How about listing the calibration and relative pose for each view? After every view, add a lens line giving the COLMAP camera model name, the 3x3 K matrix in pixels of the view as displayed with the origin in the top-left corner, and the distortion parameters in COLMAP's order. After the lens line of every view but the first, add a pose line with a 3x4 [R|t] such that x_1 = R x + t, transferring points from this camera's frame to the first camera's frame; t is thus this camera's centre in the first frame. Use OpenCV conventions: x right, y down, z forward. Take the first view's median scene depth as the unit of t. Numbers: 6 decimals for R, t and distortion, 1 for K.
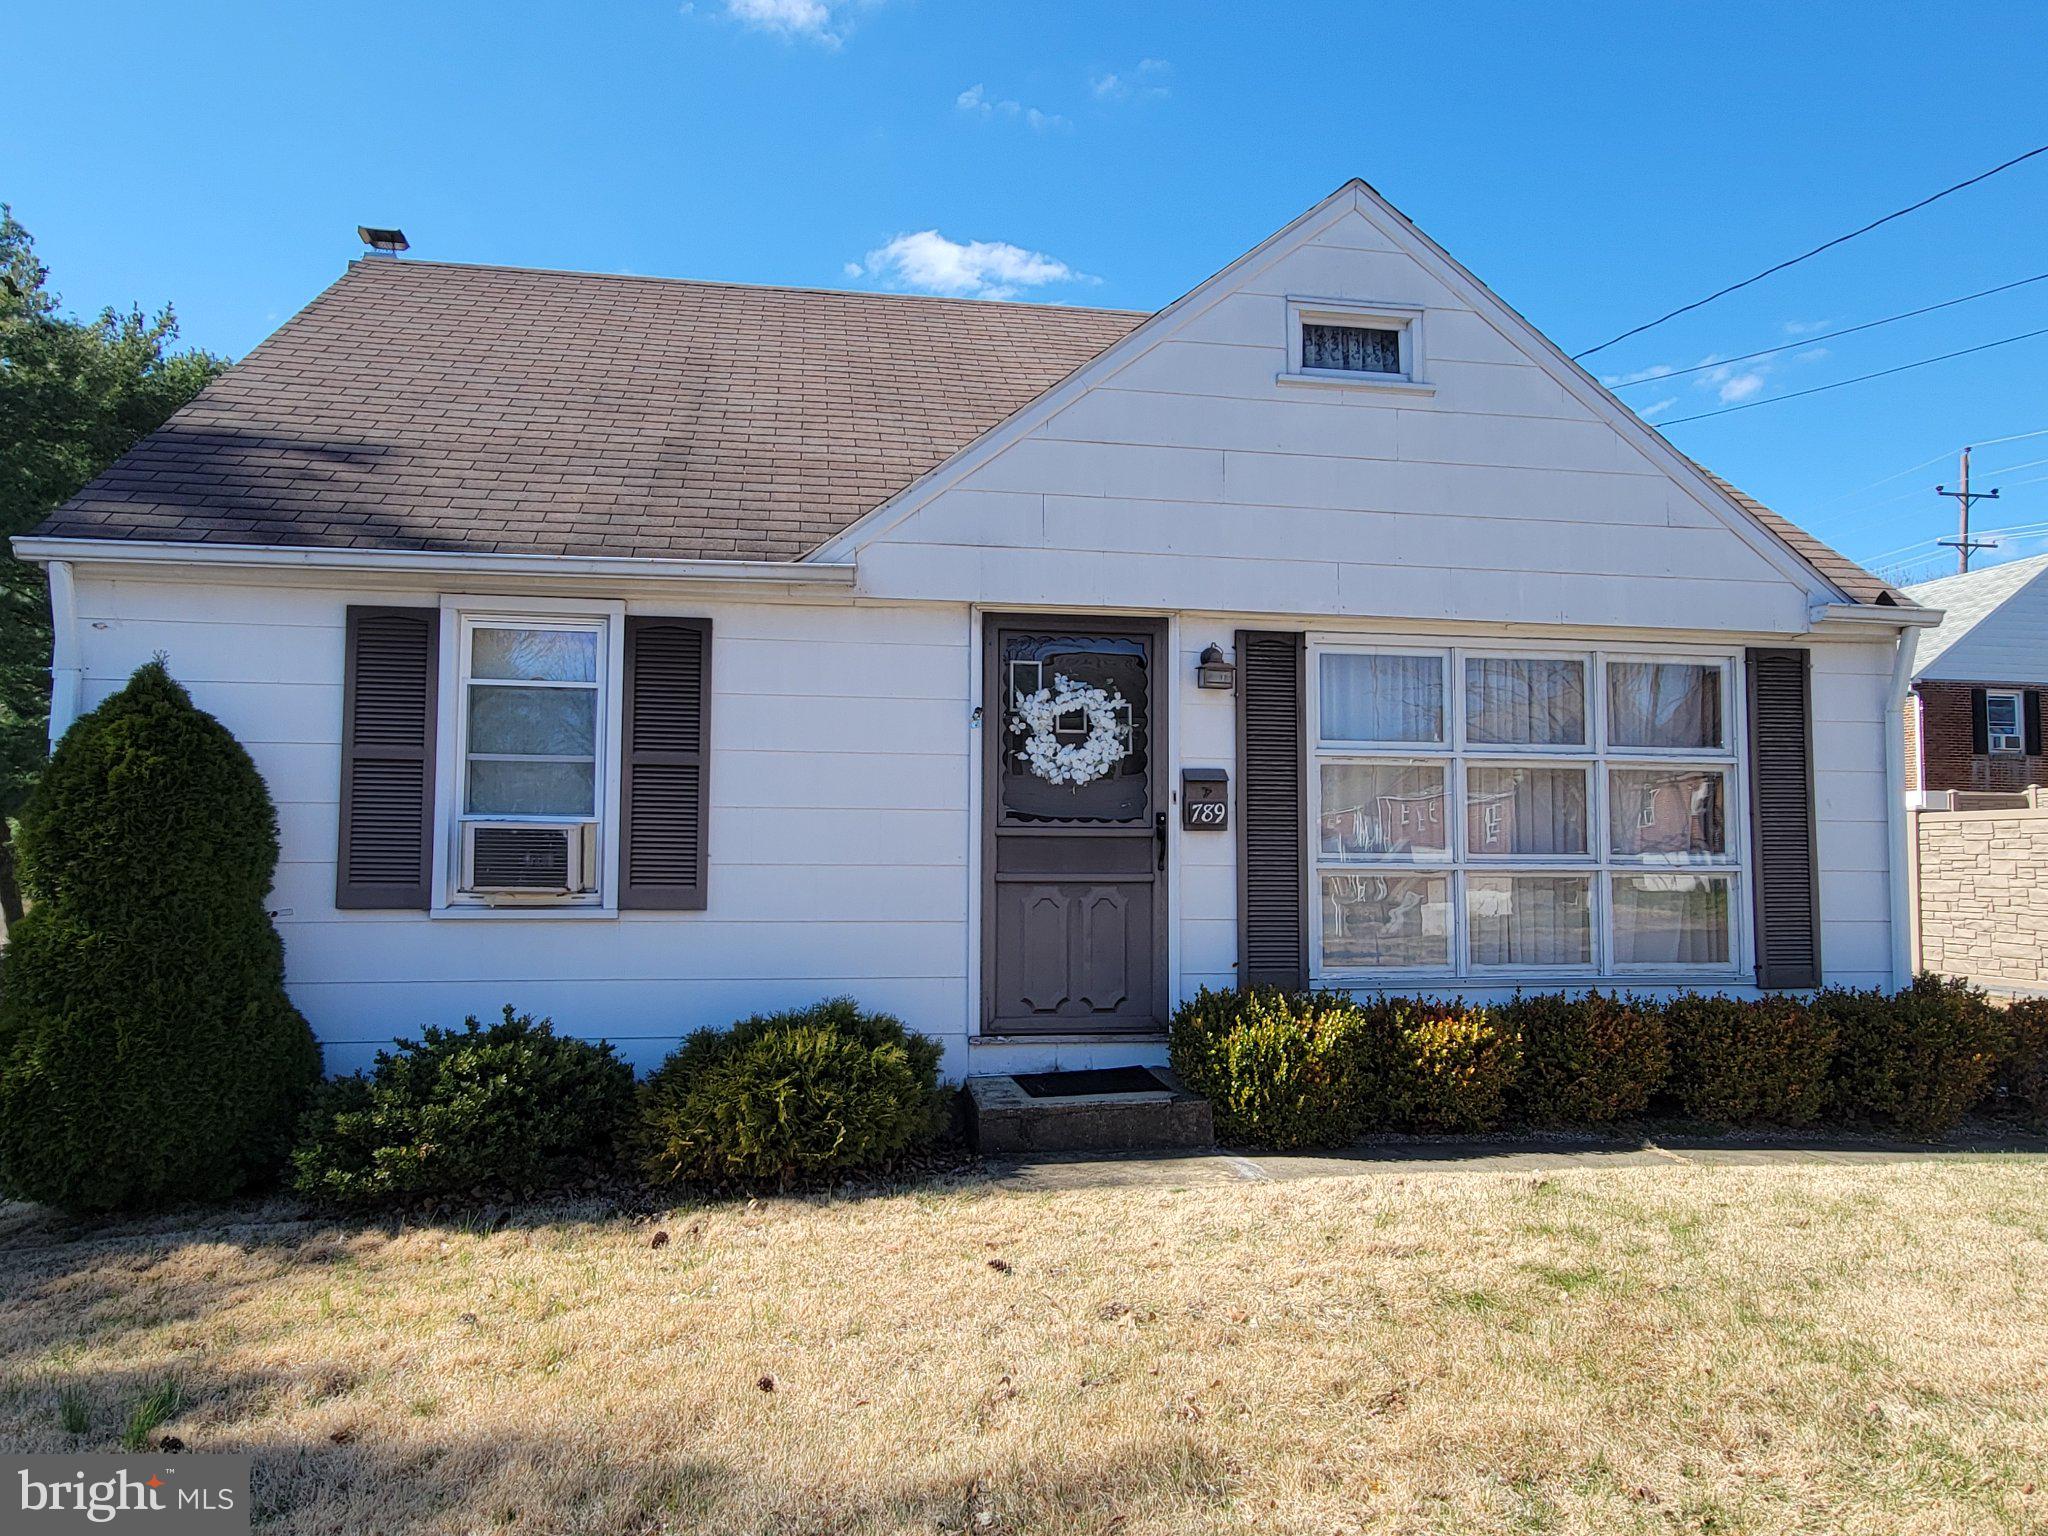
lens RADIAL K [[1344.9, 0, 1024.0], [0, 1344.9, 768.0], [0, 0, 1]] dist [-0.001889, 0.000453]
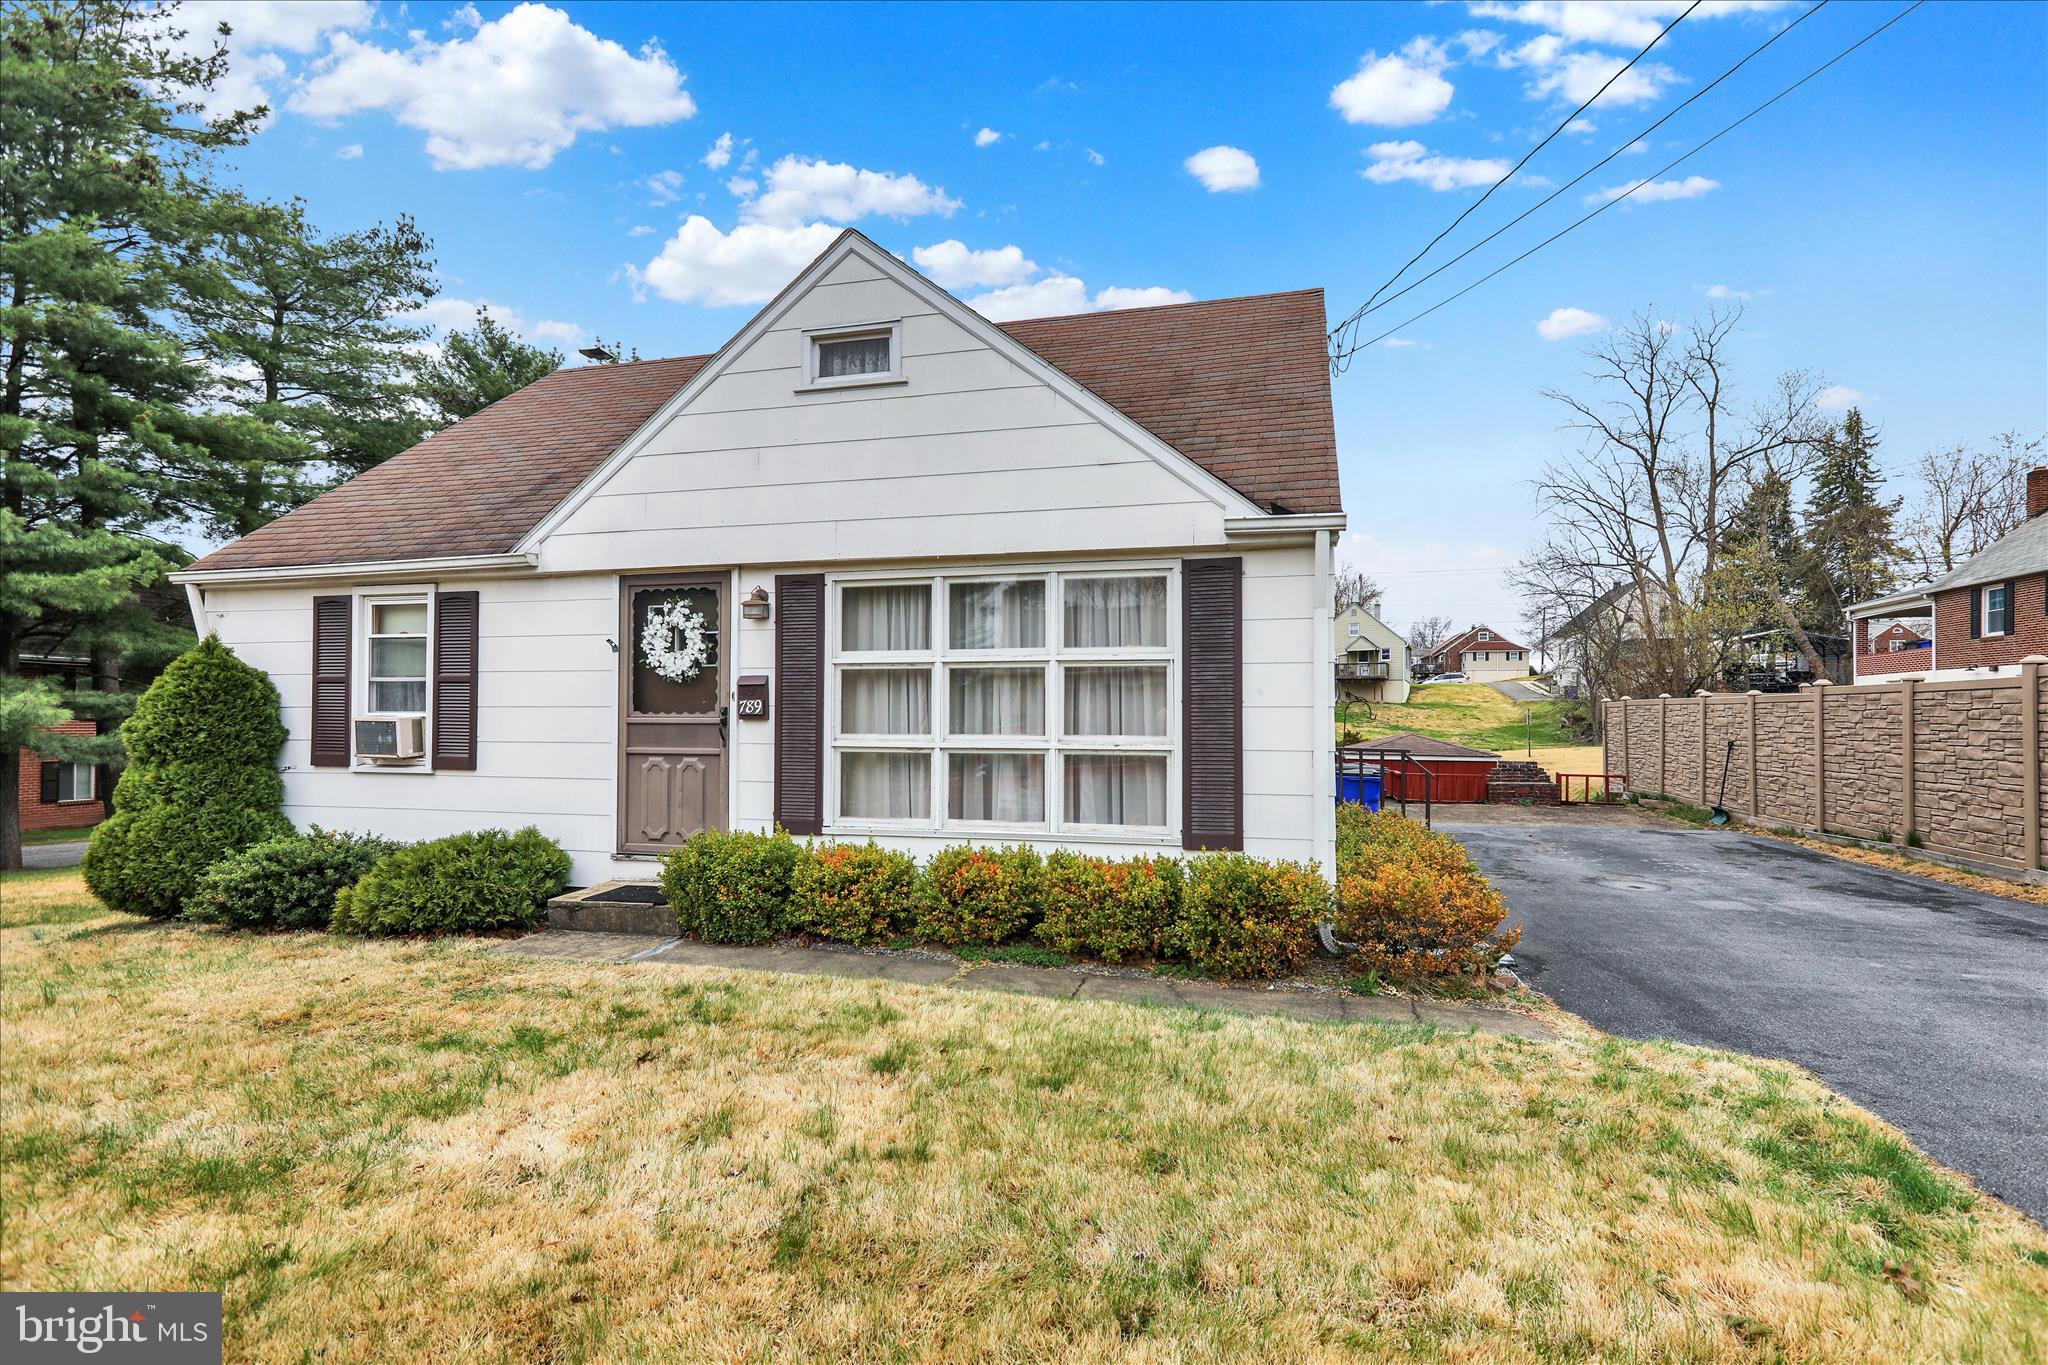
lens RADIAL K [[994.4, 0, 1050.1], [0, 994.4, 700.7], [0, 0, 1]] dist [0.002332, 0.001827]
pose [[0.912291, -0.010398, -0.409410, 0.865890], [0.031086, 0.998552, 0.043909, -0.009672], [0.408360, -0.052784, 0.911294, 0.172383]]
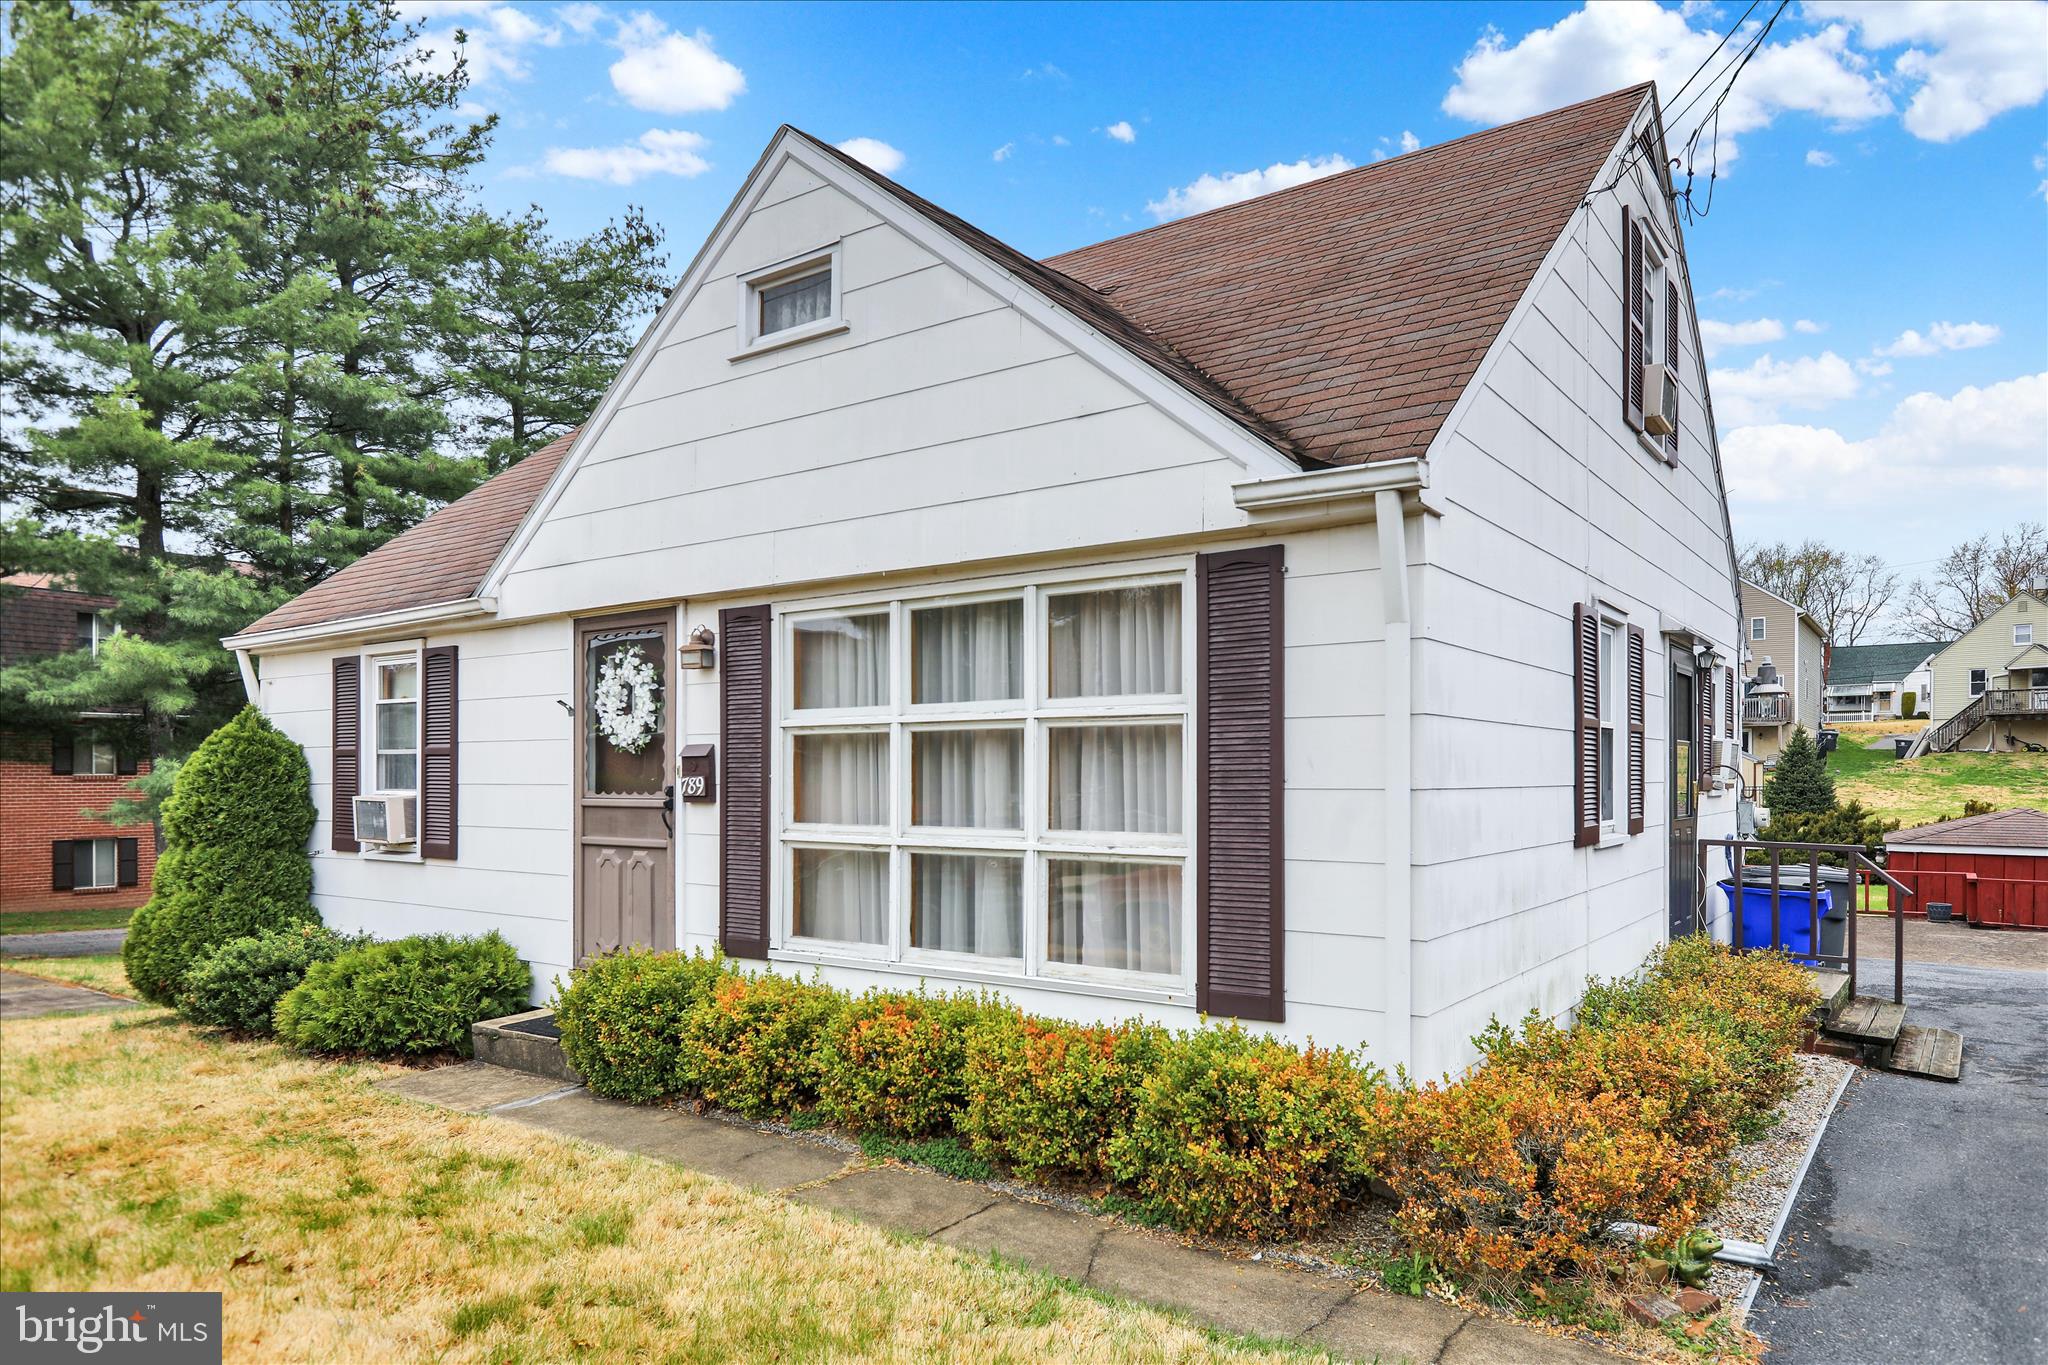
lens RADIAL K [[1314.7, 0, 1034.1], [0, 1314.7, 773.1], [0, 0, 1]] dist [-0.003577, 0.000038]
pose [[0.699169, -0.008582, -0.714905, 1.090324], [0.054738, 0.997636, 0.041557, -0.005662], [0.712858, -0.068188, 0.697985, 0.466572]]
